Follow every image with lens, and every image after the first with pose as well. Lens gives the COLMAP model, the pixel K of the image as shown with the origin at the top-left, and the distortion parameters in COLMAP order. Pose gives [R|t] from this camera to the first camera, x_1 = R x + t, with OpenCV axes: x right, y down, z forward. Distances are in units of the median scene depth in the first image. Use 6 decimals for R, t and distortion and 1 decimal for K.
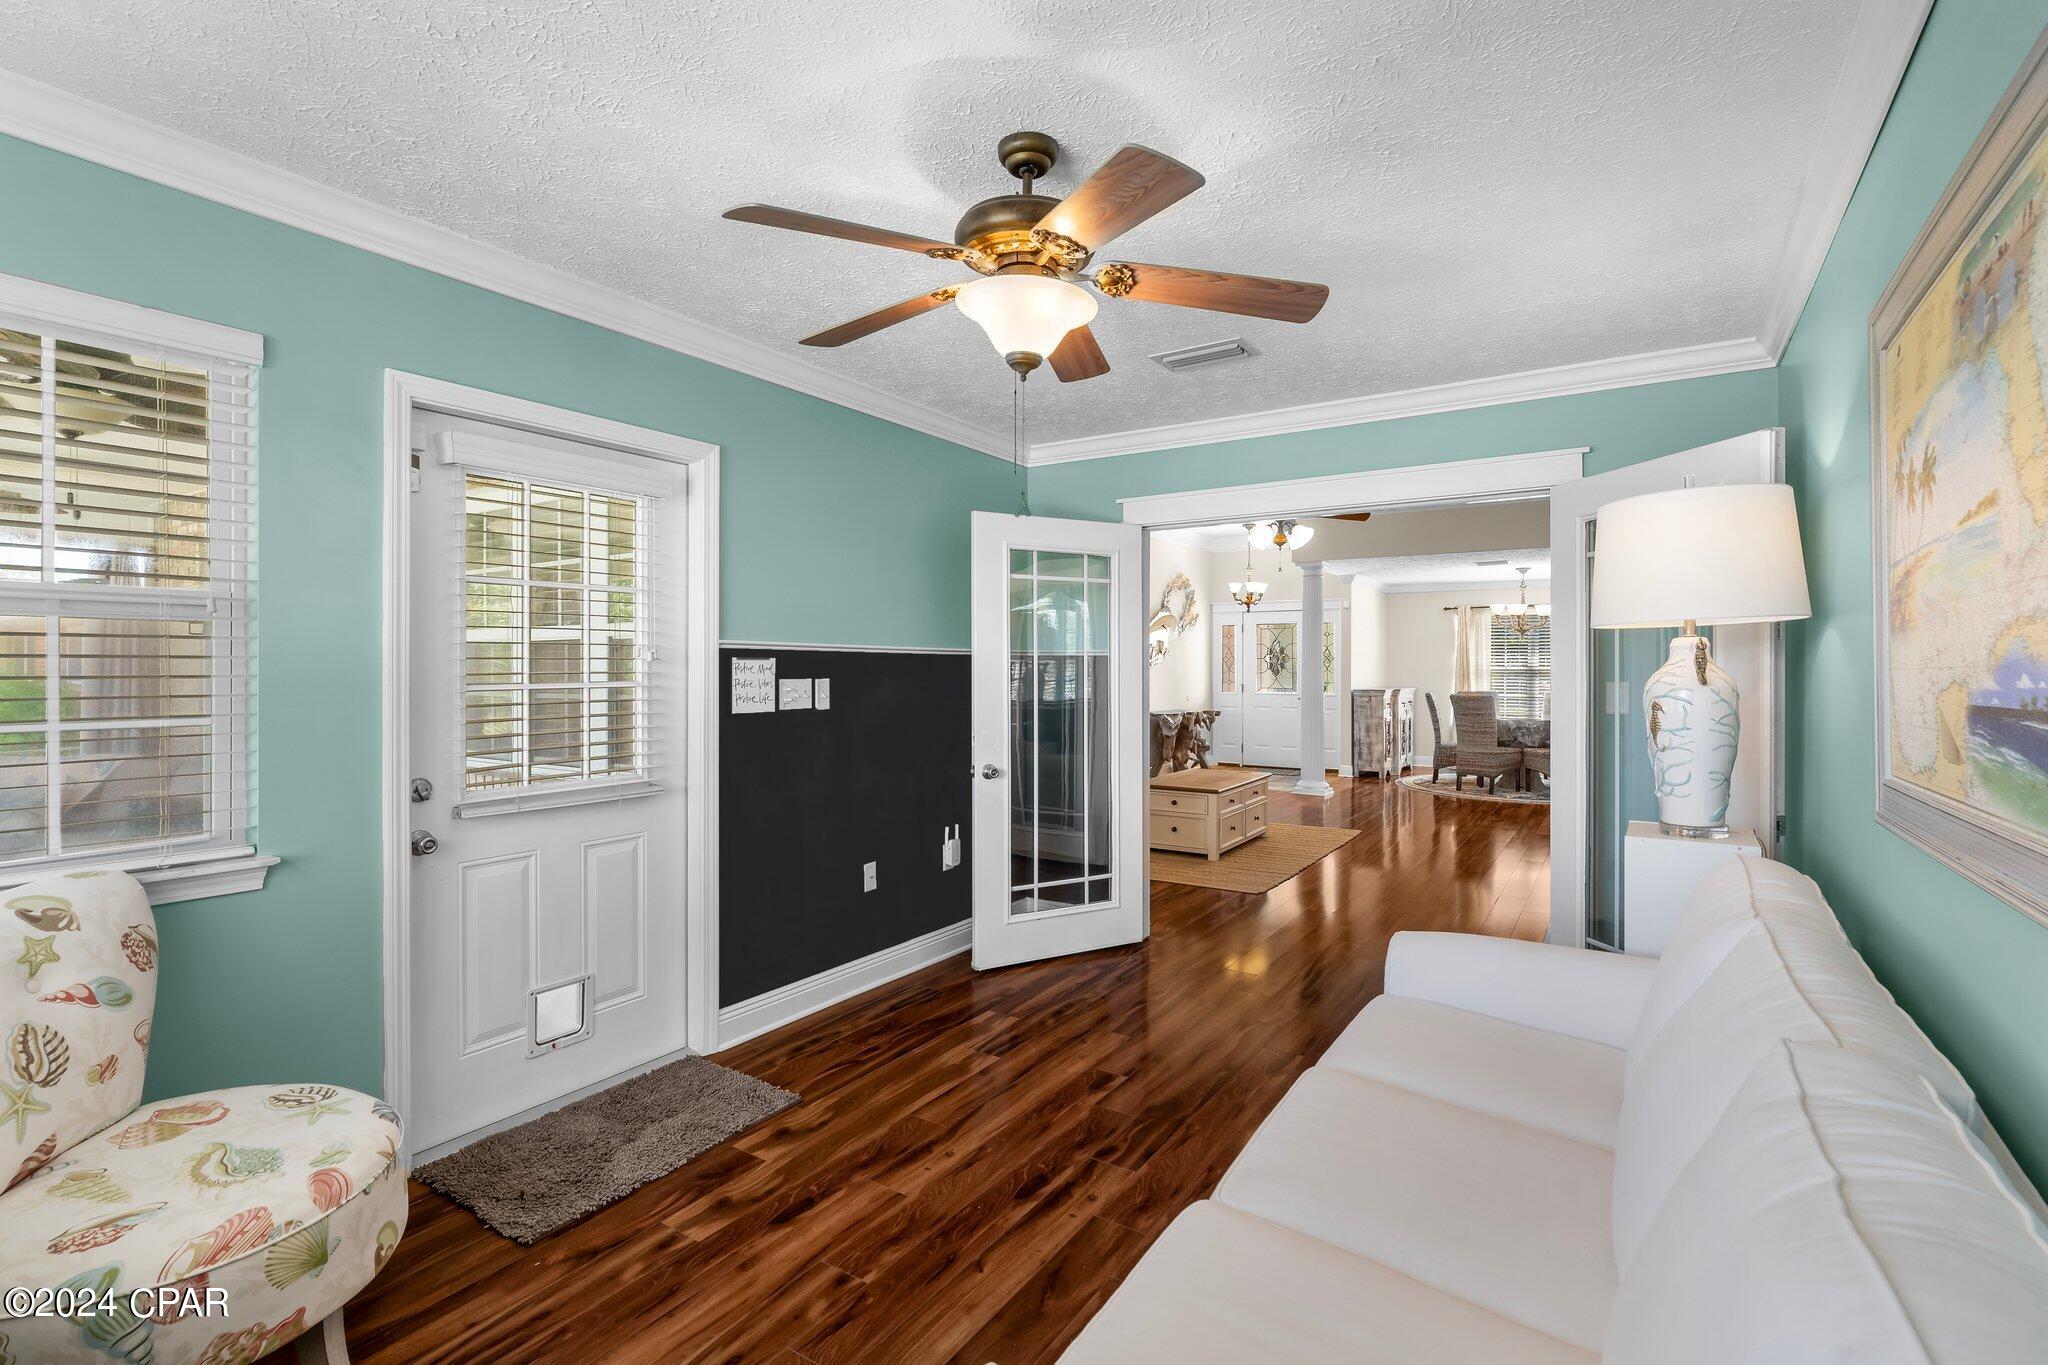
lens RADIAL K [[943.1, 0, 1024.0], [0, 943.1, 682.5], [0, 0, 1]] dist [-0.000789, -0.000086]
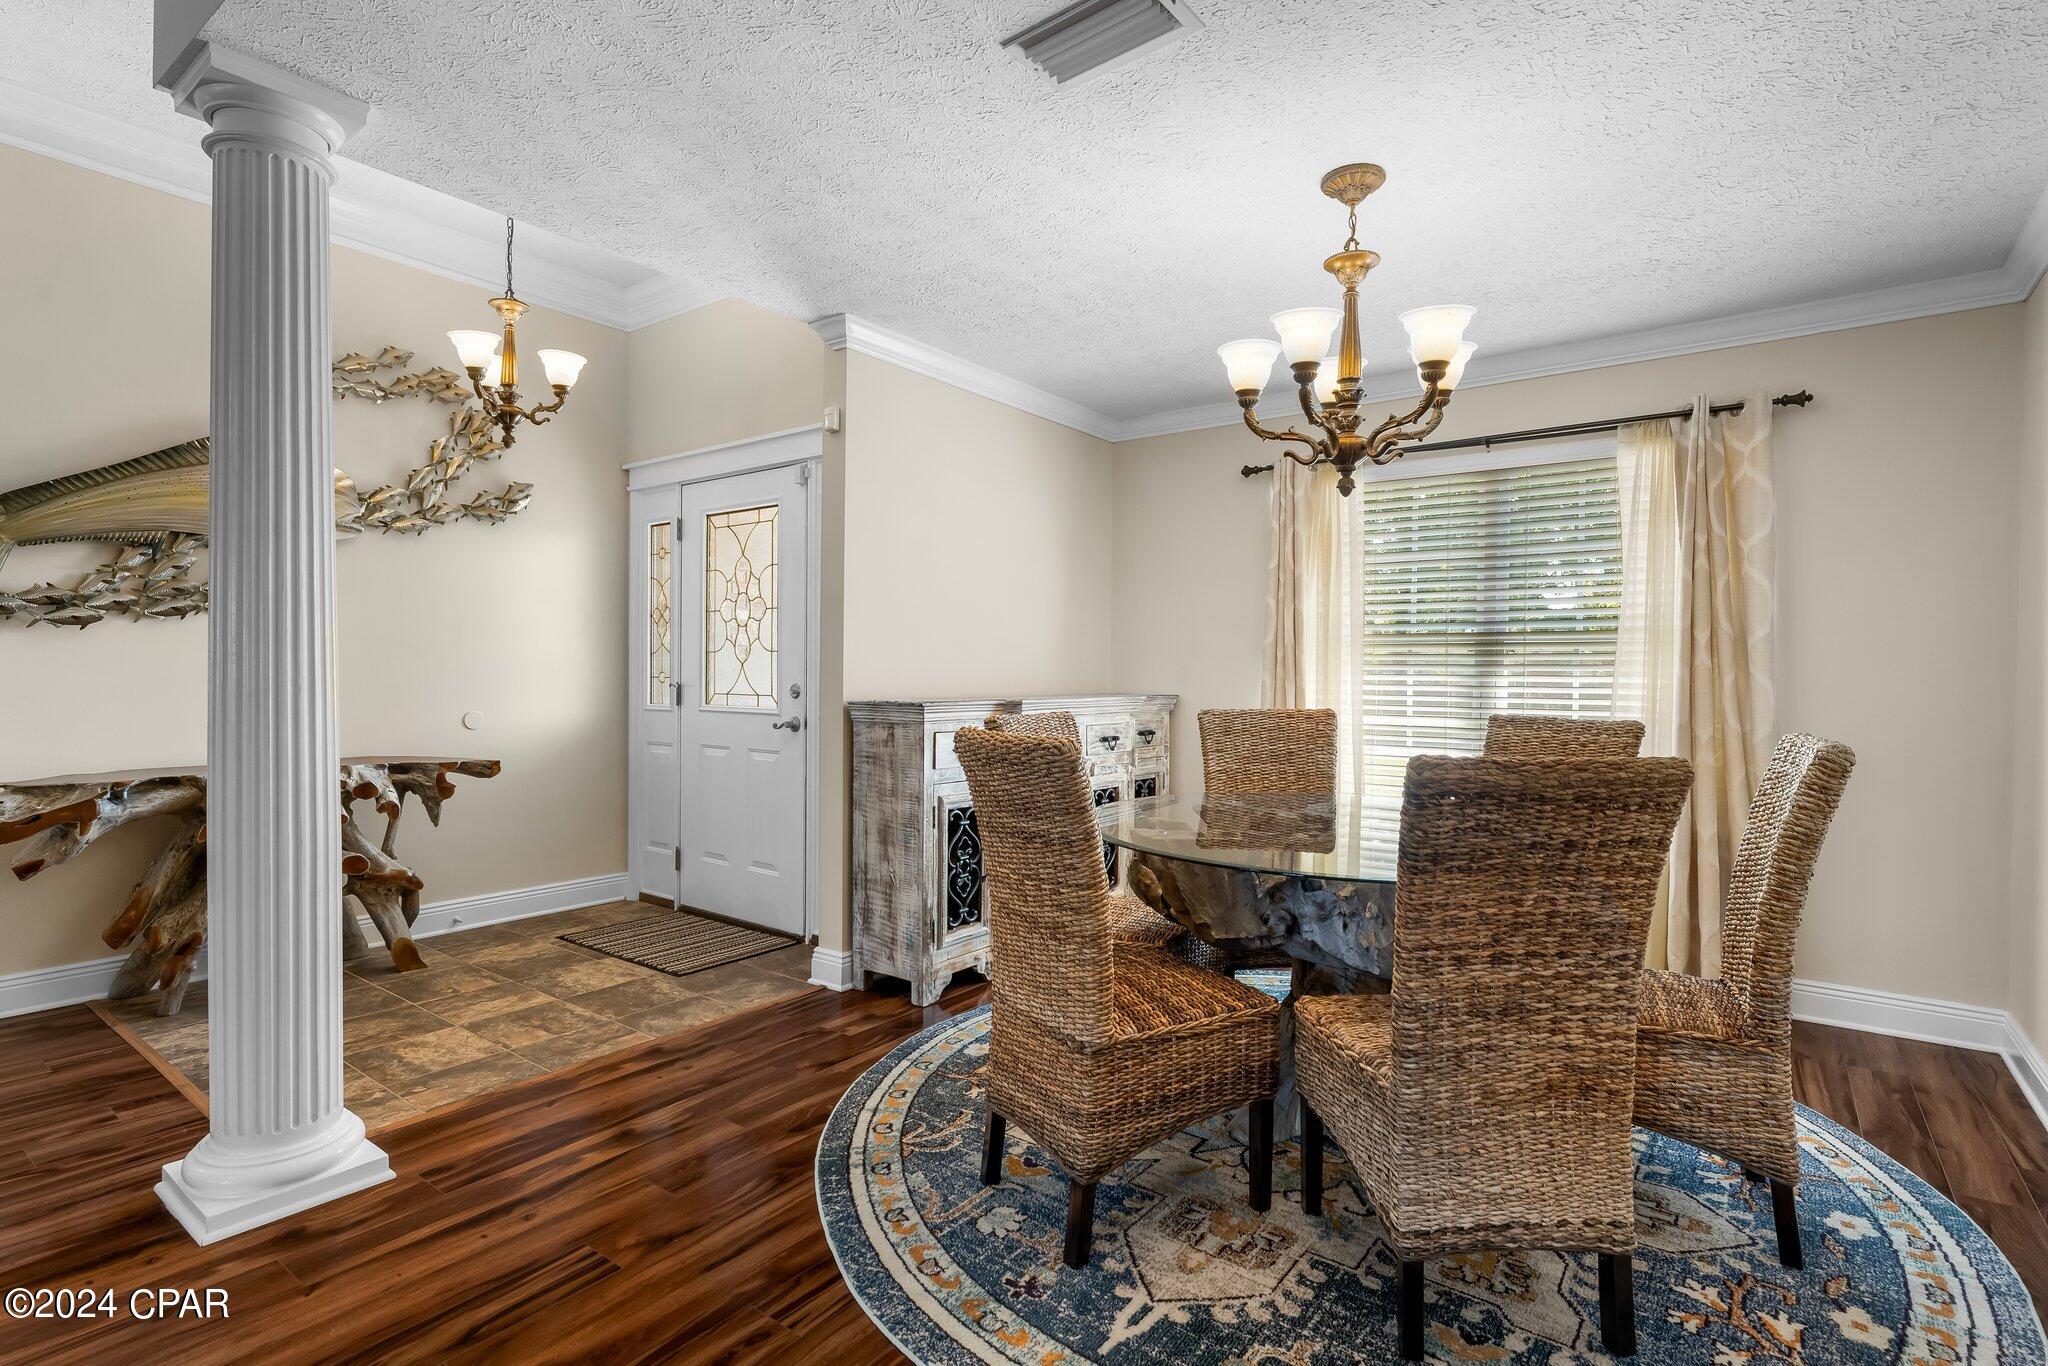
lens RADIAL K [[992.5, 0, 1024.0], [0, 992.5, 683.0], [0, 0, 1]] dist [-0.001326, -0.000050]
pose [[0.997546, 0.010556, -0.069212, 0.430282], [-0.010911, 0.999929, -0.004751, 0.002972], [0.069157, 0.005495, 0.997591, 0.691917]]
